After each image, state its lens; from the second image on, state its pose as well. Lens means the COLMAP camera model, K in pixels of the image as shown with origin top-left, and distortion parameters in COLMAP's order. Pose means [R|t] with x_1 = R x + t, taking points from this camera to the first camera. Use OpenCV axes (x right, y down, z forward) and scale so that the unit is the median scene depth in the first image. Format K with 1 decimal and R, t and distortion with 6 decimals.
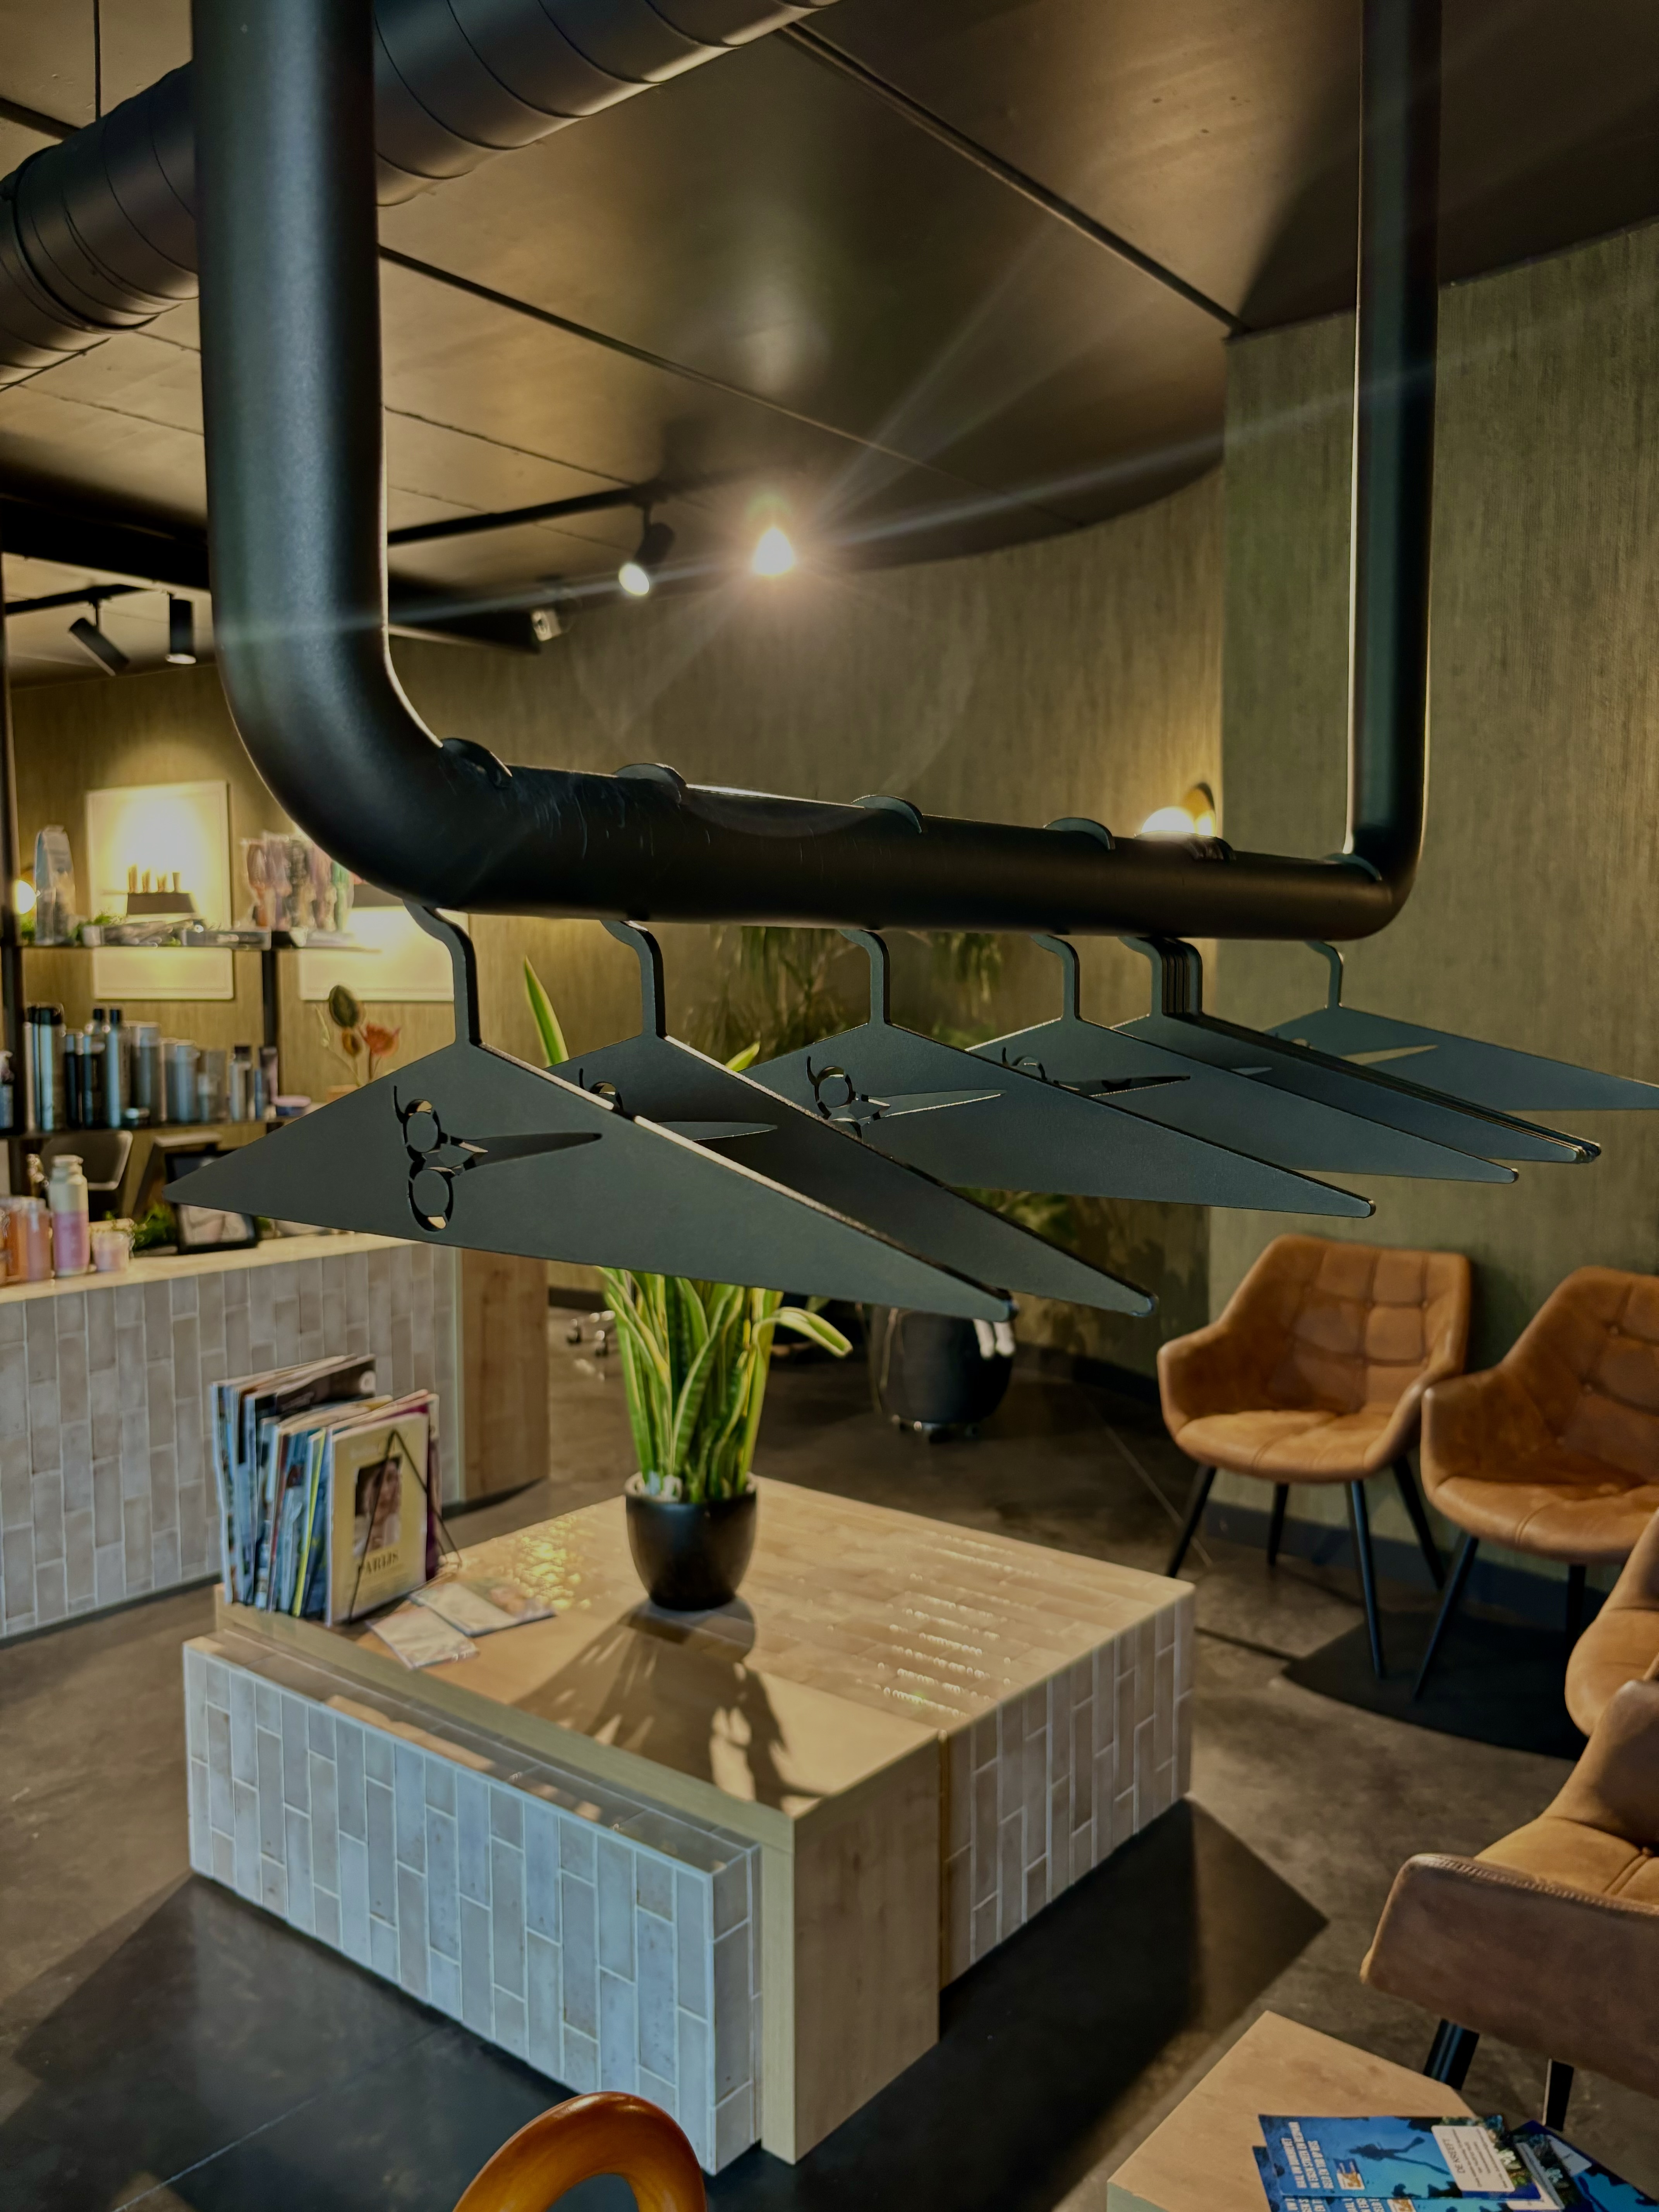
lens RADIAL K [[1720.4, 0, 829.5], [0, 1720.4, 1106.0], [0, 0, 1]] dist [0.004012, 0.000997]
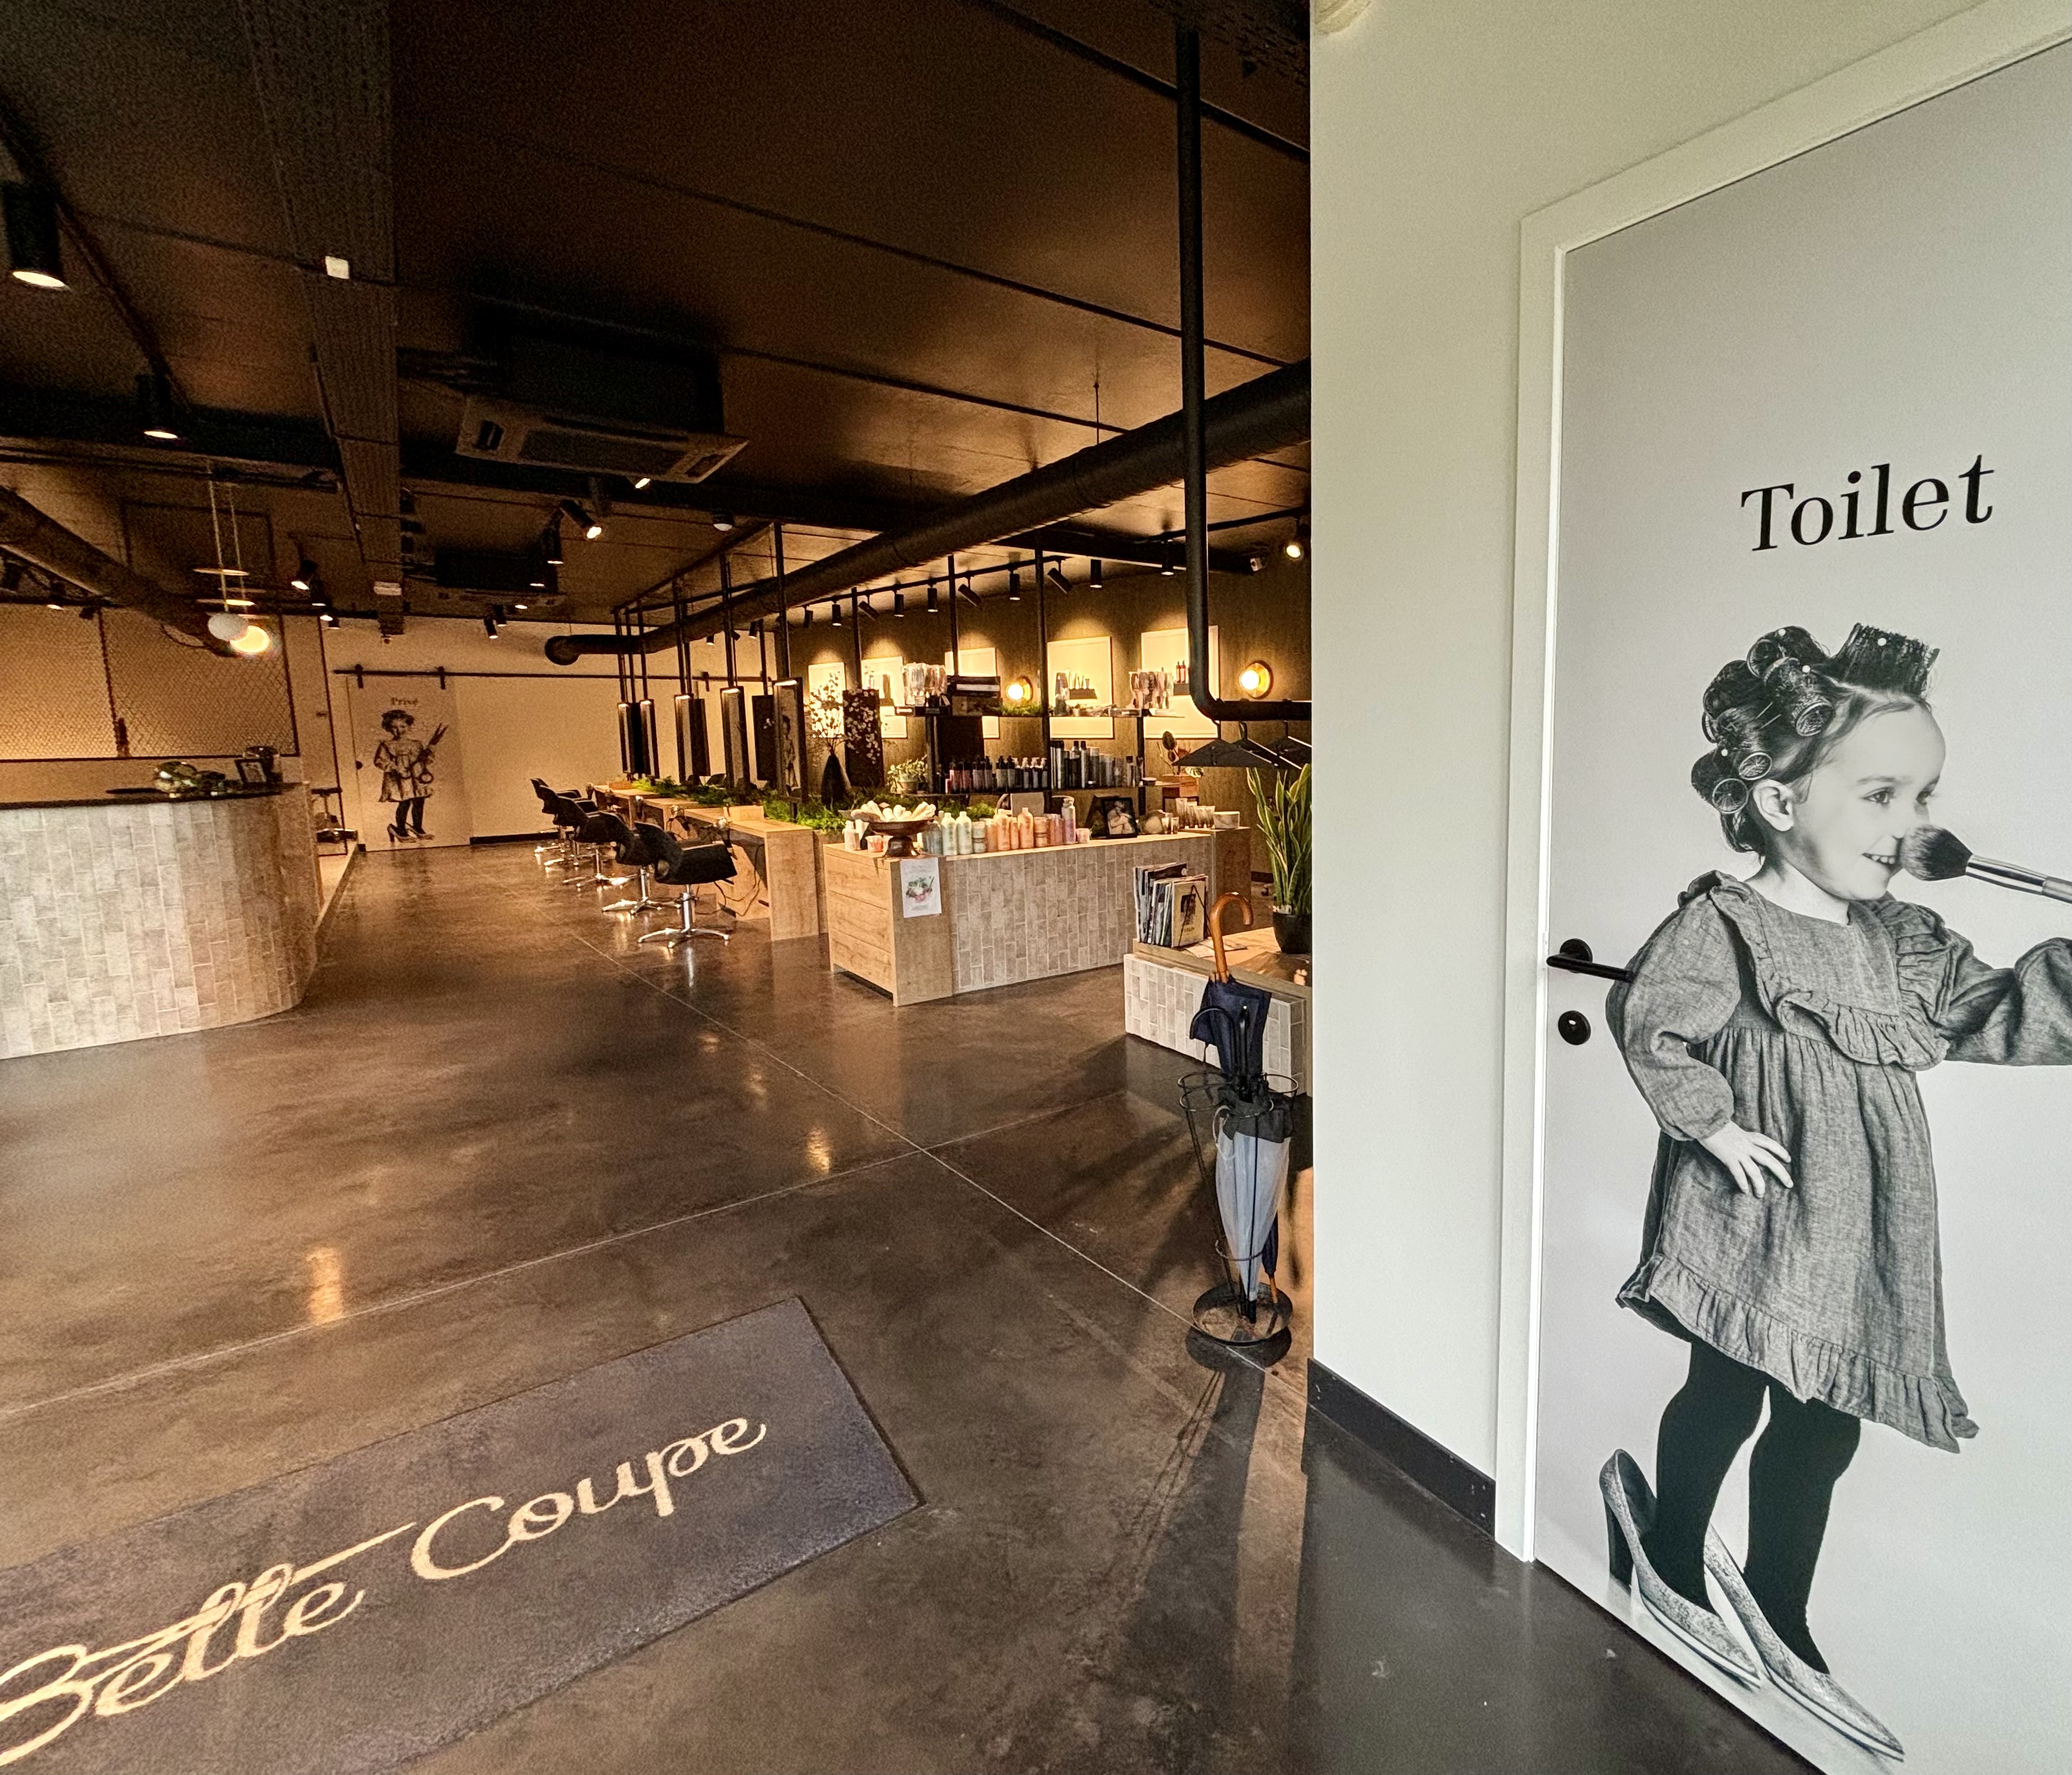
lens RADIAL K [[983.8, 0, 1236.6], [0, 983.8, 856.9], [0, 0, 1]] dist [-0.000237, -0.000194]
pose [[0.982175, 0.020297, -0.186869, 0.082930], [-0.009578, 0.998266, 0.058082, 0.028017], [0.187724, -0.055257, 0.980666, -0.398217]]
